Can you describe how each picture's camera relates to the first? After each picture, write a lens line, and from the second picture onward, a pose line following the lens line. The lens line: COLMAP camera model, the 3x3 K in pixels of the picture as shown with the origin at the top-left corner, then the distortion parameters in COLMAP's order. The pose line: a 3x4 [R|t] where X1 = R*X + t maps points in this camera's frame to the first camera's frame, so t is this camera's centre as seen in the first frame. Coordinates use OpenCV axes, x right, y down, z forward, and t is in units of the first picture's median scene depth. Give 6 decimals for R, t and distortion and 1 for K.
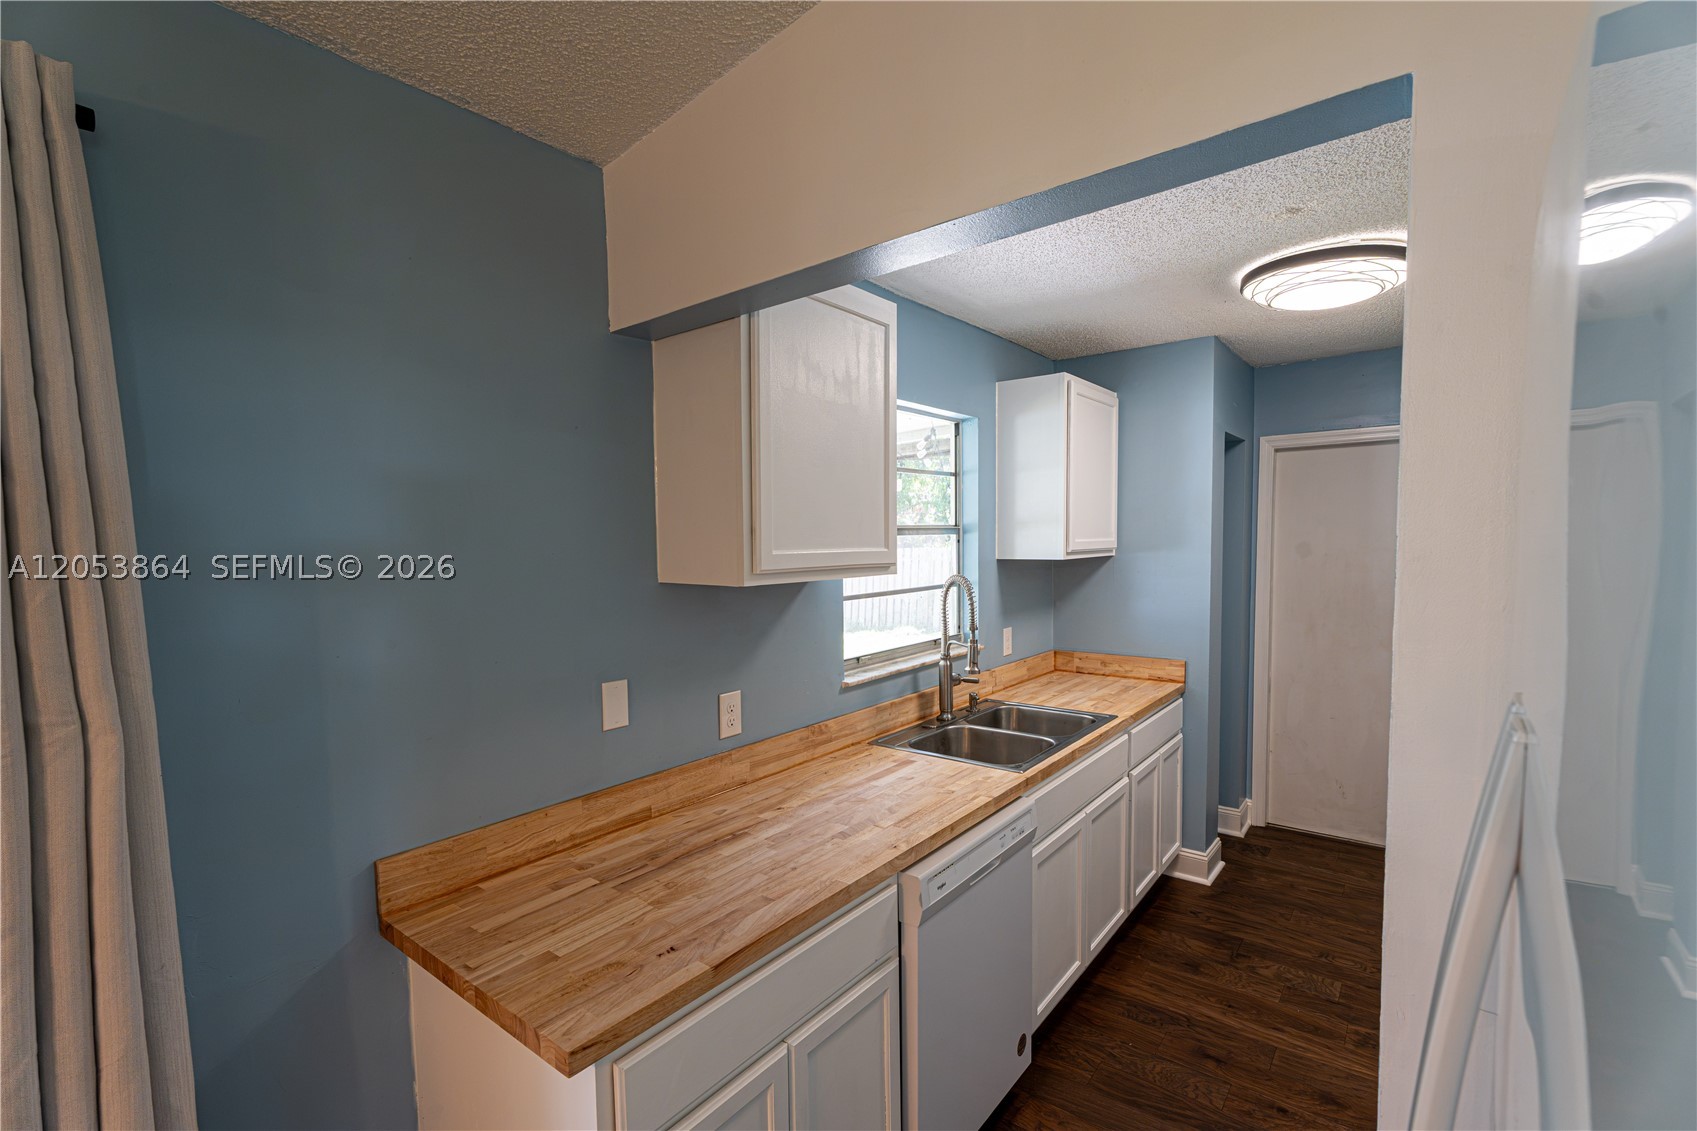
lens RADIAL K [[756.2, 0, 849.0], [0, 756.2, 588.3], [0, 0, 1]] dist [0.003308, -0.001703]
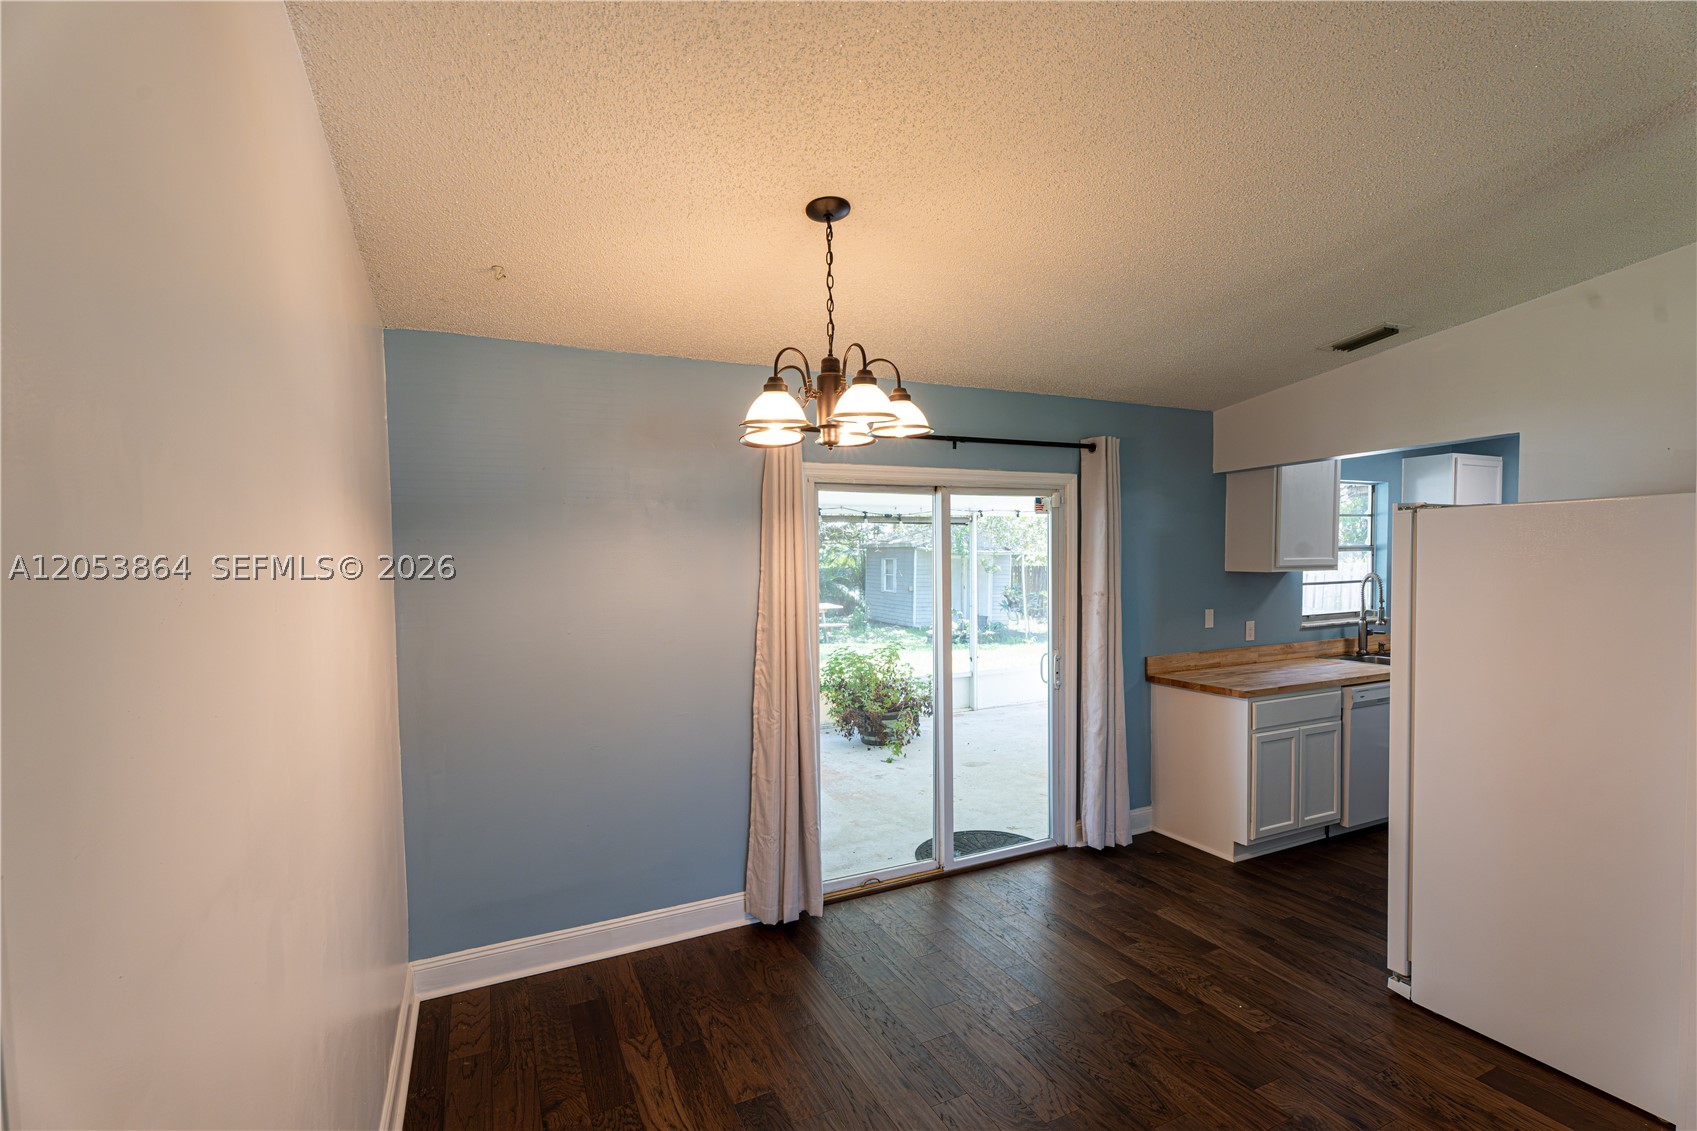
lens RADIAL K [[756.2, 0, 850.4], [0, 756.2, 587.5], [0, 0, 1]] dist [0.003308, -0.001703]
pose [[0.897130, 0.021636, -0.441236, -0.190410], [-0.030587, 0.999445, -0.013181, 0.084687], [0.440706, 0.025321, 0.897294, -1.268750]]
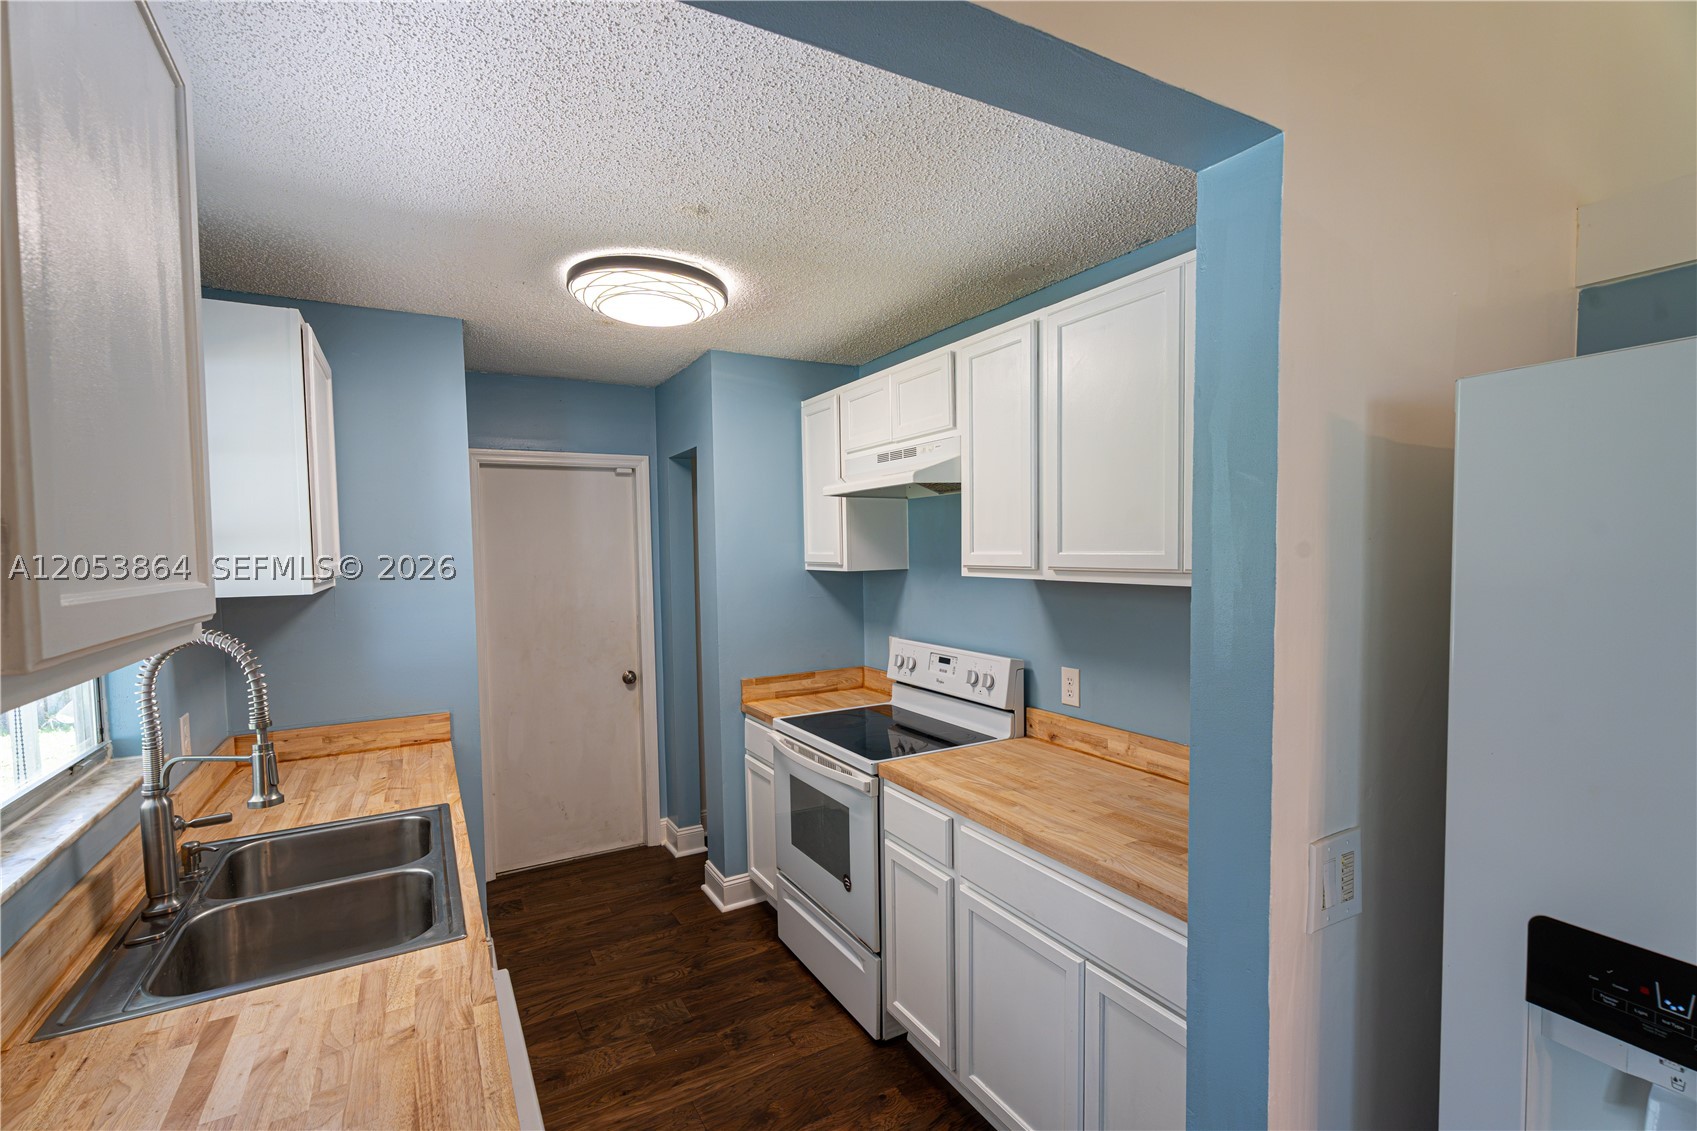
lens RADIAL K [[756.2, 0, 849.6], [0, 756.2, 588.7], [0, 0, 1]] dist [0.003308, -0.001703]
pose [[0.379036, -0.041062, 0.924470, -0.181259], [0.072764, 0.997244, 0.014461, -0.022093], [-0.922517, 0.061787, 0.380980, 0.388350]]
